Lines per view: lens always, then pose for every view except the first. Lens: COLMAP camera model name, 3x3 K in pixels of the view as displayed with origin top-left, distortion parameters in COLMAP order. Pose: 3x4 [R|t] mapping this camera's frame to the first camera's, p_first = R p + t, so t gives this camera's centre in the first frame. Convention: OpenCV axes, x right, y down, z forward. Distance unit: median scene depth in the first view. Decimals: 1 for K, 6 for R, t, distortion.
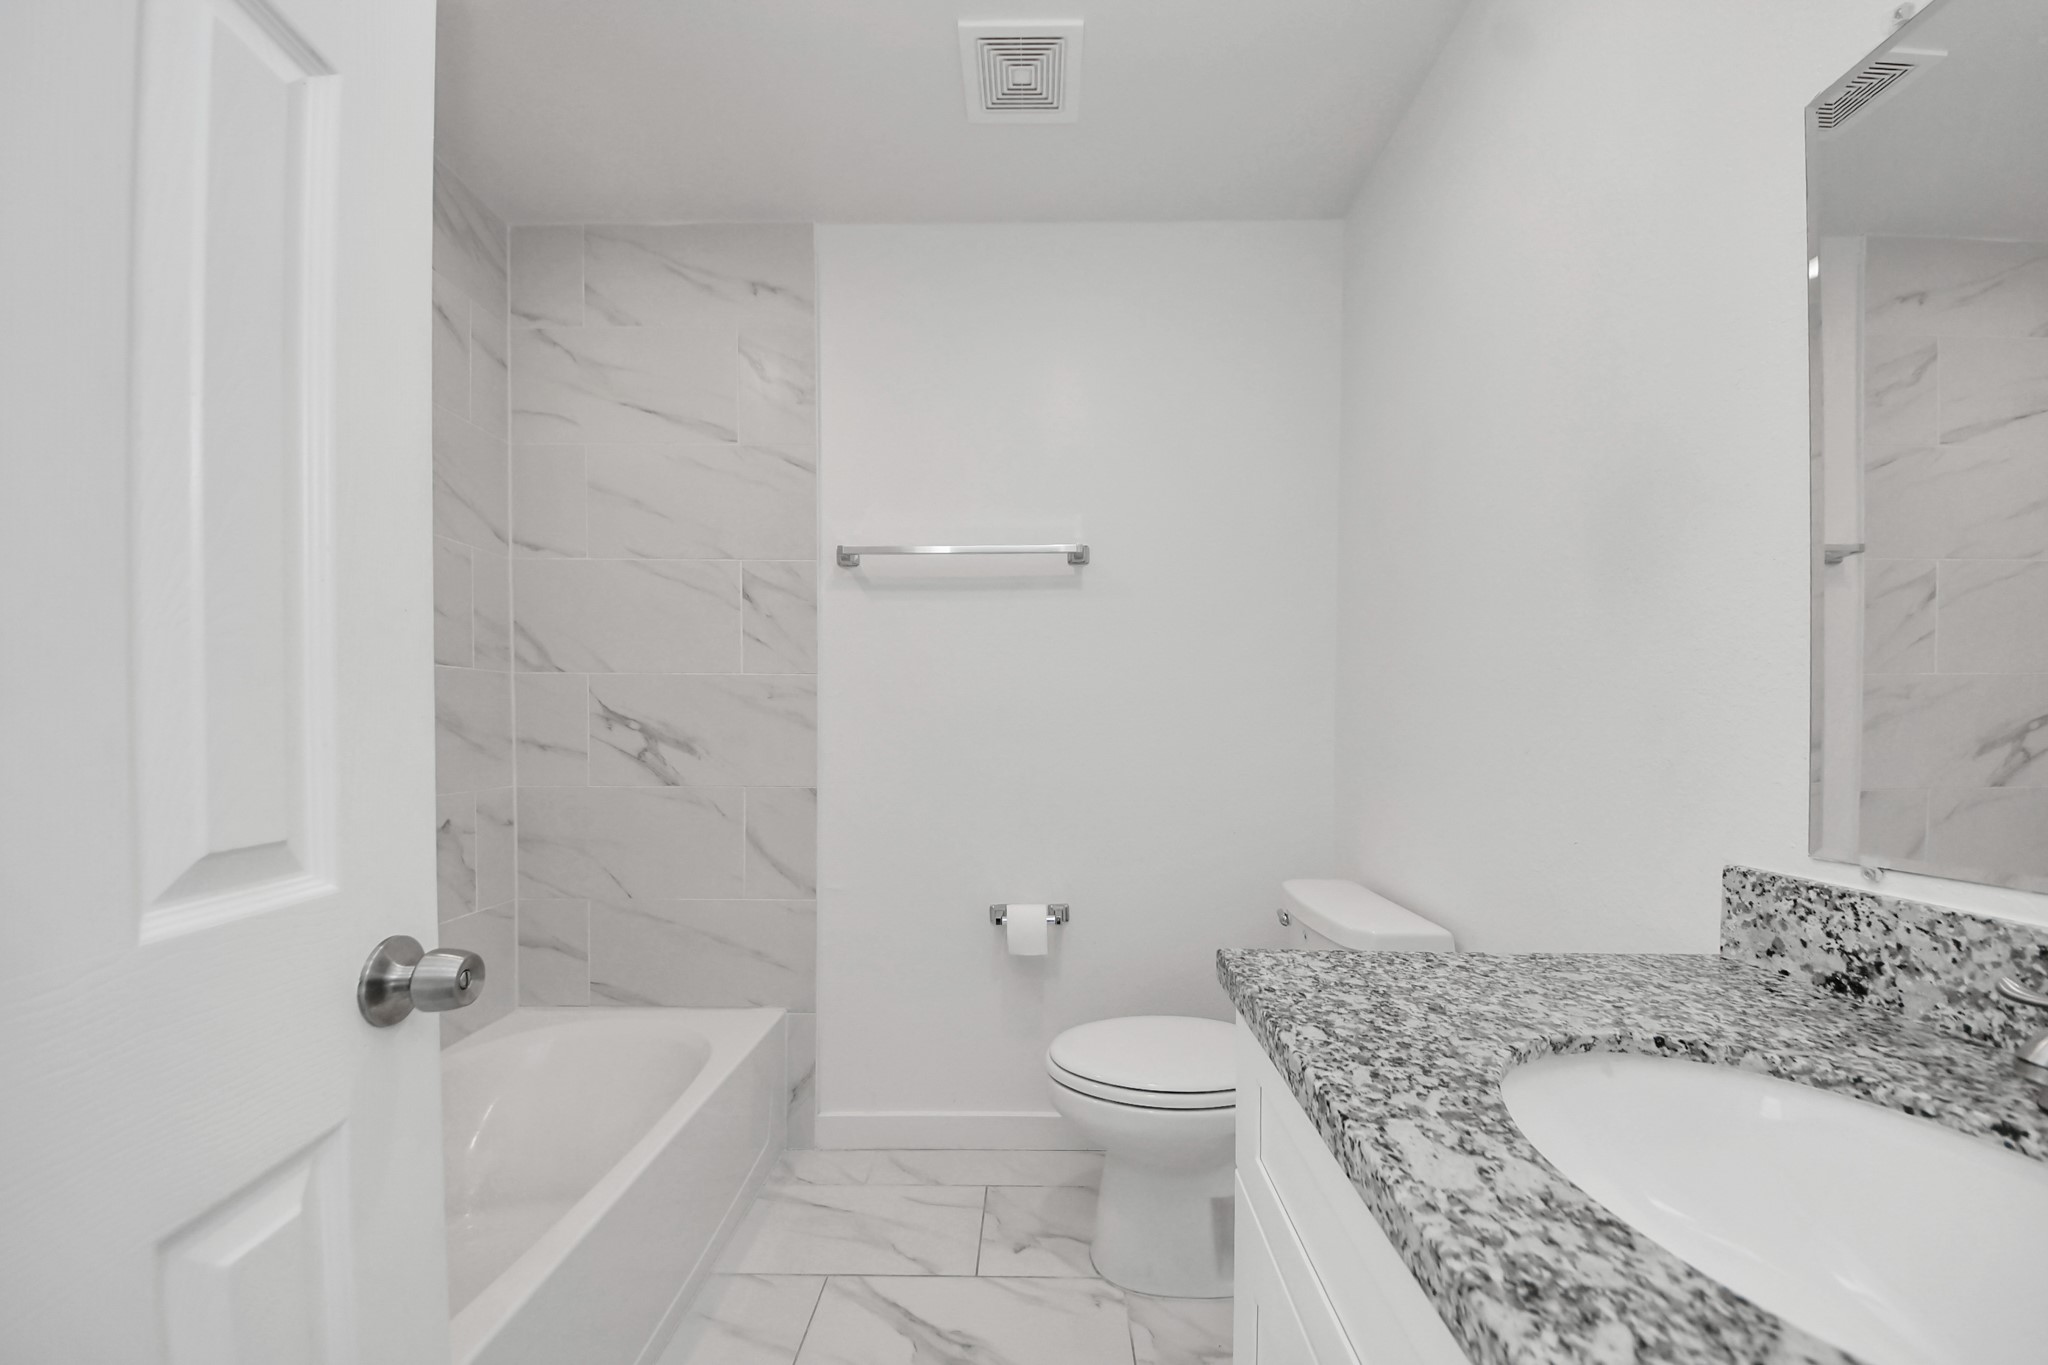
lens RADIAL K [[740.6, 0, 1030.2], [0, 740.6, 705.4], [0, 0, 1]] dist [-0.000023, -0.010760]
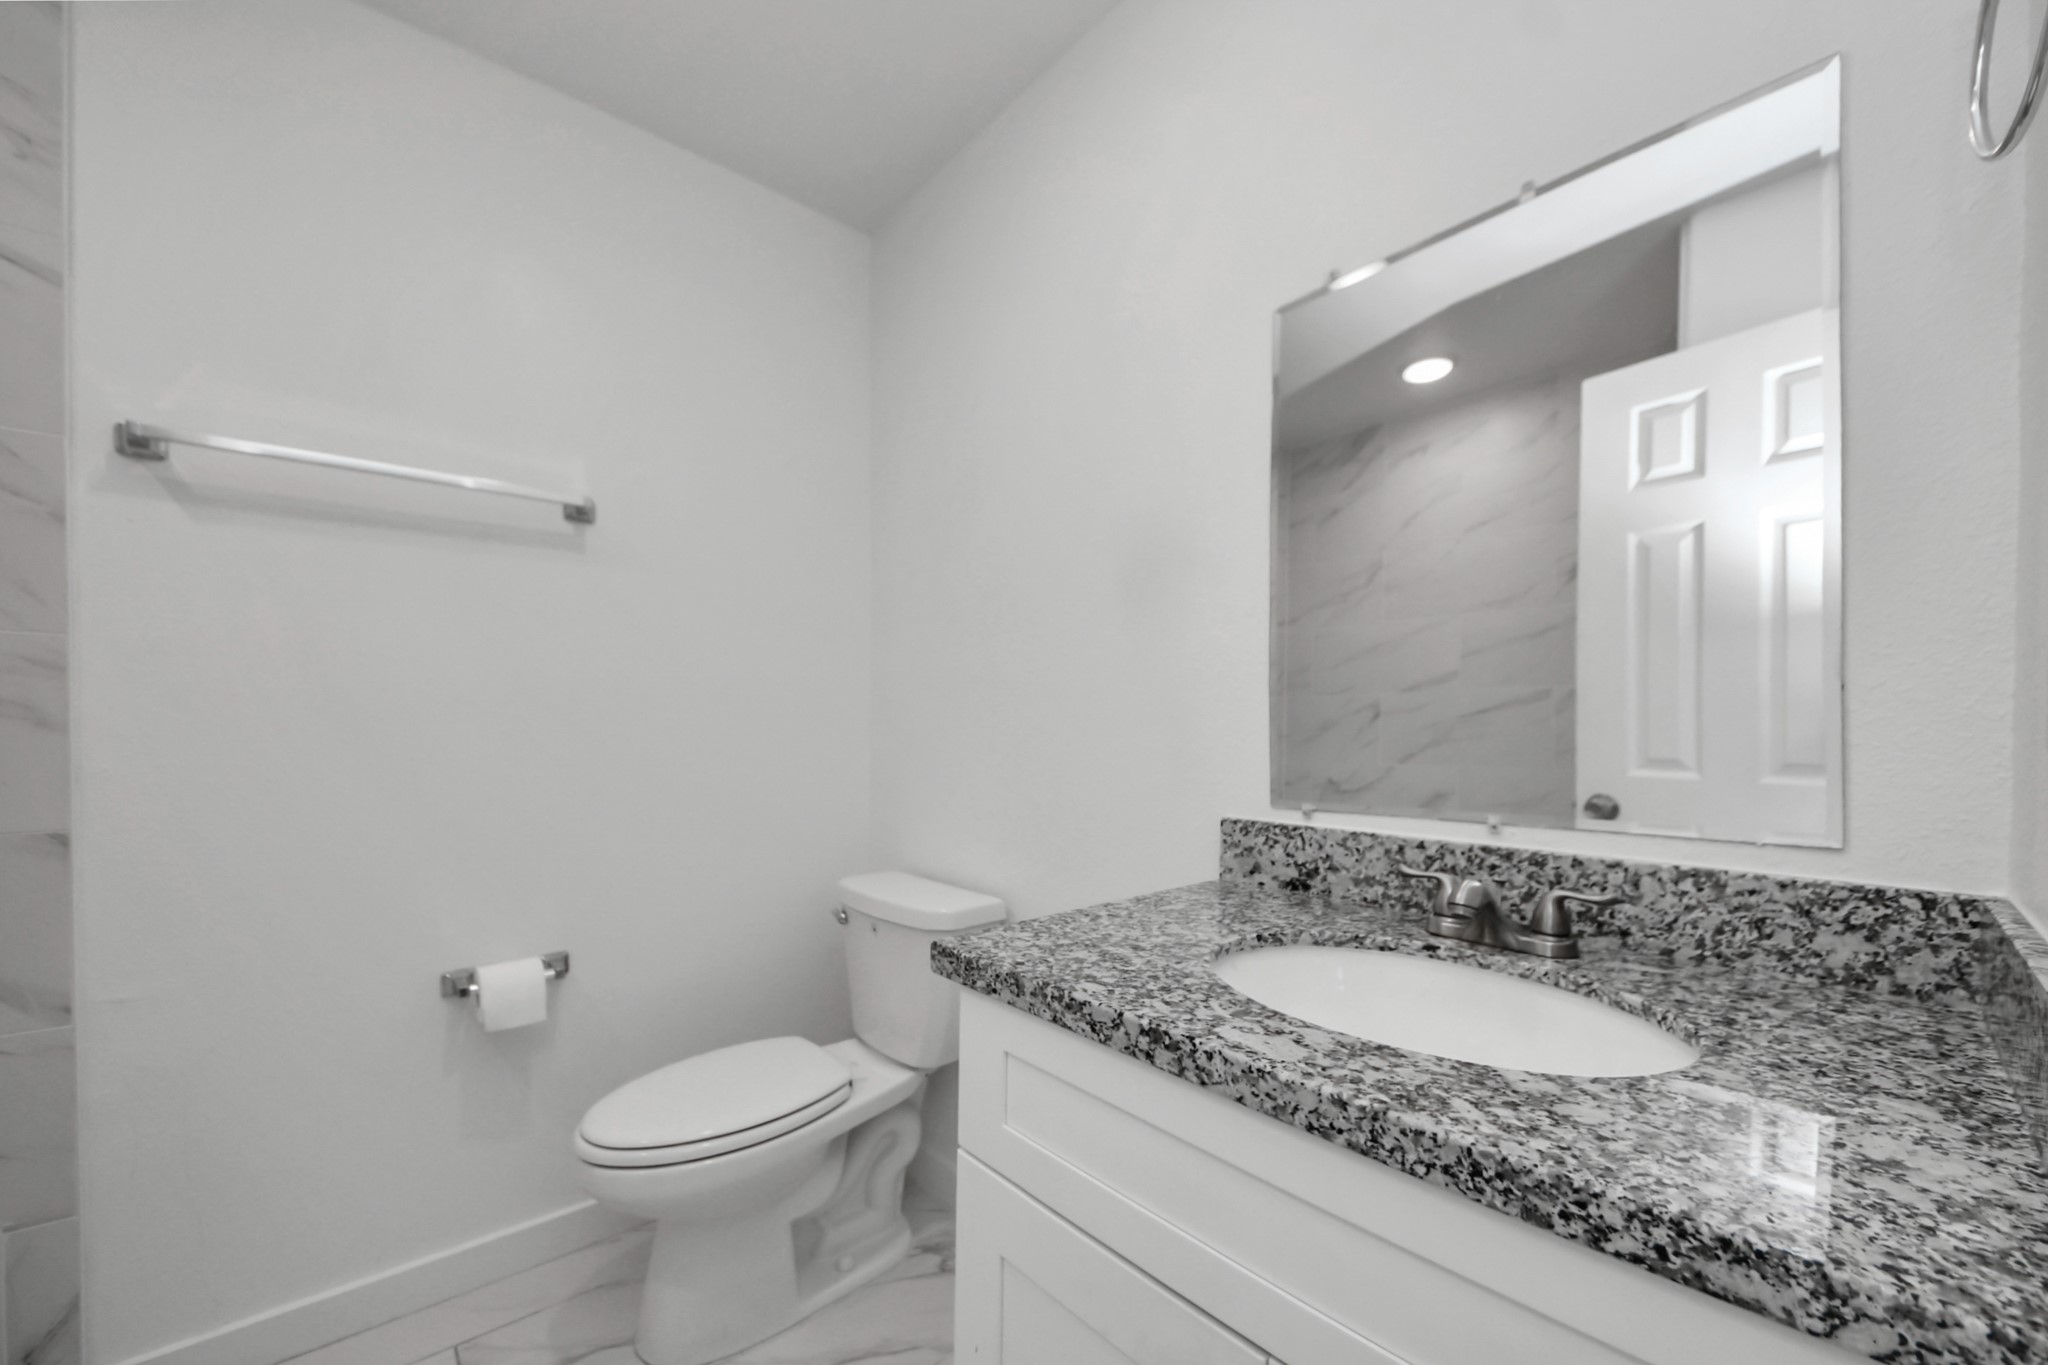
lens RADIAL K [[751.9, 0, 1035.8], [0, 751.9, 723.7], [0, 0, 1]] dist [0.018565, -0.013303]
pose [[0.732777, 0.003211, 0.680461, -0.394431], [-0.017313, 0.999753, 0.013926, 0.018600], [-0.680249, -0.021985, 0.732652, 0.179712]]
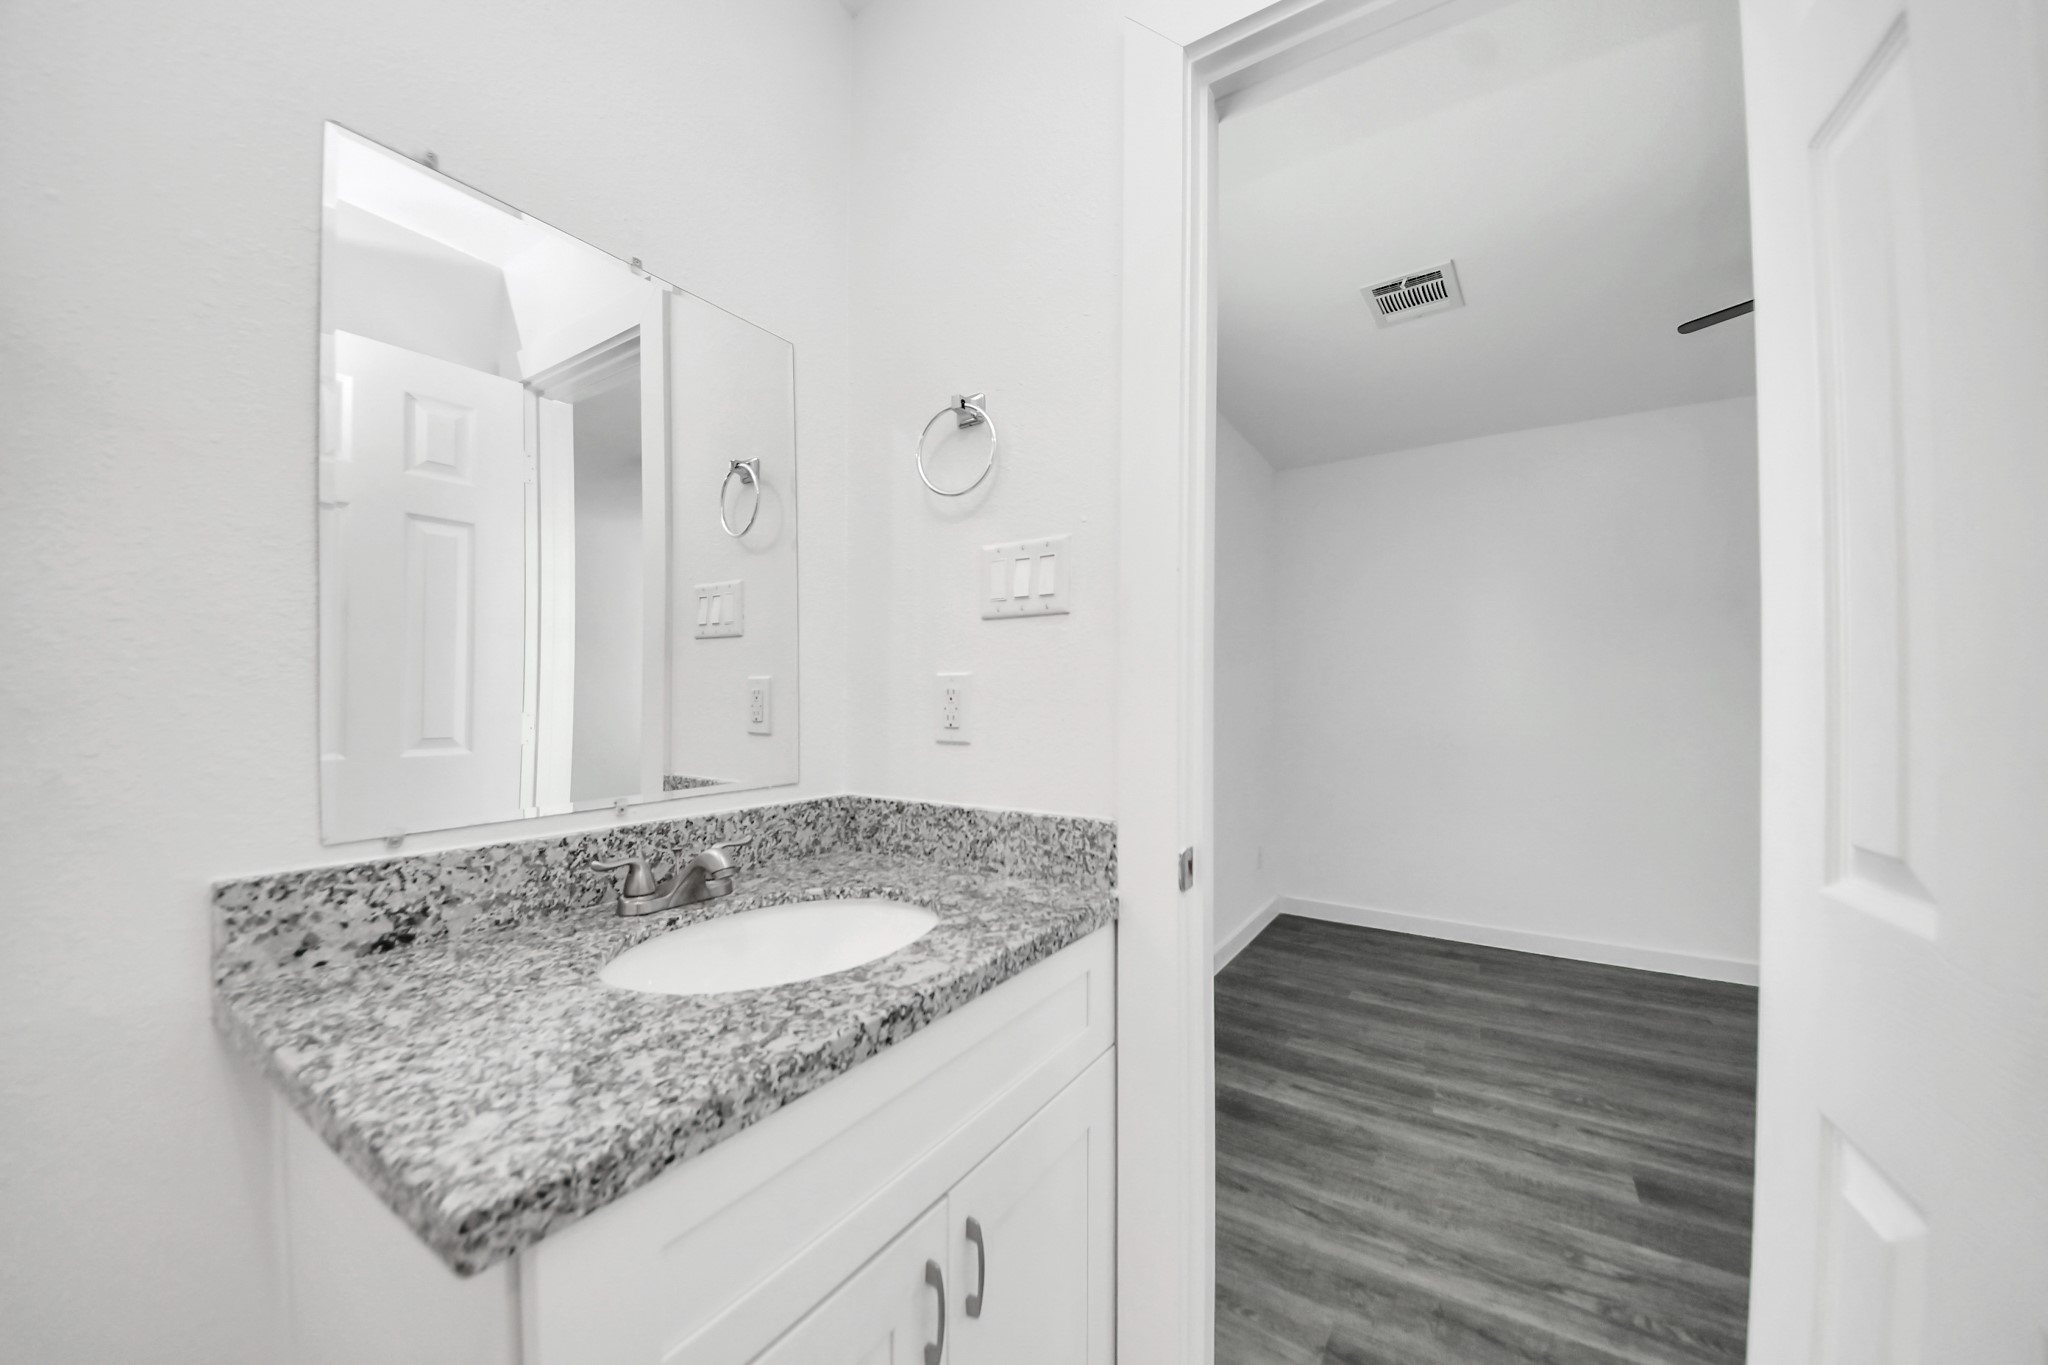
lens RADIAL K [[740.2, 0, 1023.5], [0, 740.2, 643.3], [0, 0, 1]] dist [0.017542, -0.020213]
pose [[-0.846360, 0.032422, 0.531624, -0.362311], [-0.019401, 0.995606, -0.091606, -0.002779], [-0.532258, -0.087845, -0.842012, 1.422435]]
